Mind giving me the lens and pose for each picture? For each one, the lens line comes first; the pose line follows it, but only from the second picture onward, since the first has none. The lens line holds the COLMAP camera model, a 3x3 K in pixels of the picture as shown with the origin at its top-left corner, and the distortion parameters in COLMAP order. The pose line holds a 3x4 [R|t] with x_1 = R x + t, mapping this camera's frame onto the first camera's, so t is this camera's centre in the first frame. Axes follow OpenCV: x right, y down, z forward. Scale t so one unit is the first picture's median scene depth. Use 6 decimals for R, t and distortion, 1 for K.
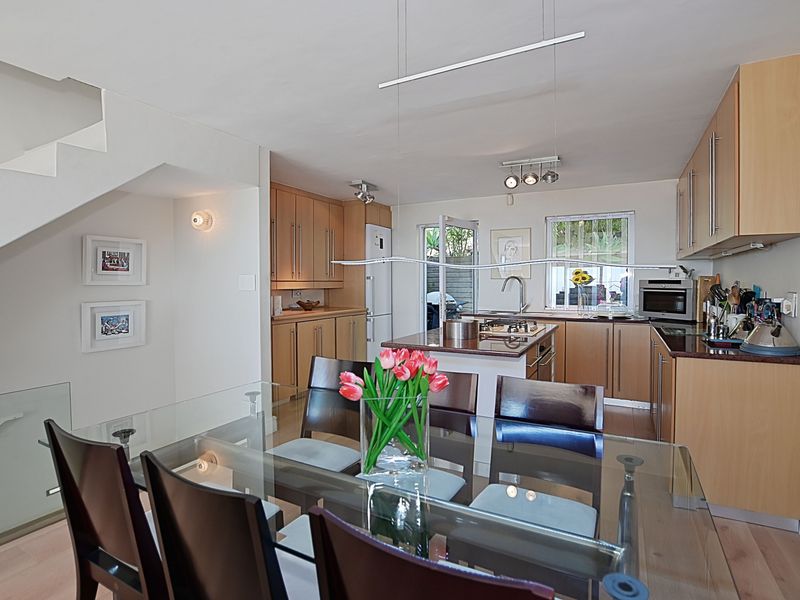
lens RADIAL K [[458.6, 0, 401.2], [0, 458.6, 289.8], [0, 0, 1]] dist [-0.000833, 0.000377]
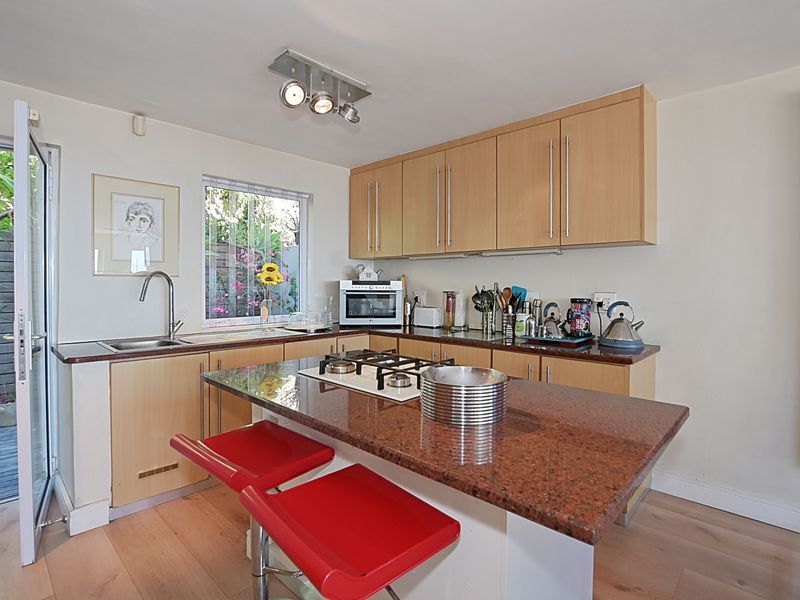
lens RADIAL K [[418.4, 0, 434.7], [0, 418.4, 292.1], [0, 0, 1]] dist [-0.016904, 0.000000]
pose [[0.225575, -0.018823, 0.974044, -0.168843], [0.011683, 0.999794, 0.016615, -0.010977], [-0.974156, 0.007632, 0.225748, 0.644791]]
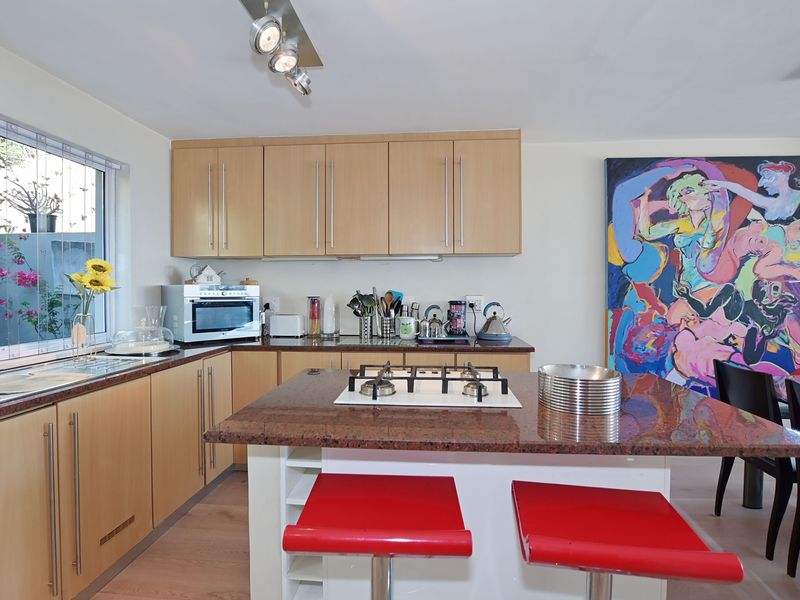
lens RADIAL K [[399.9, 0, 409.8], [0, 399.9, 297.7], [0, 0, 1]] dist [-0.018896, -0.000007]
pose [[-0.413989, -0.021534, 0.910027, -0.105861], [0.014395, 0.999440, 0.030198, -0.015330], [-0.910168, 0.025601, -0.413447, 0.909014]]
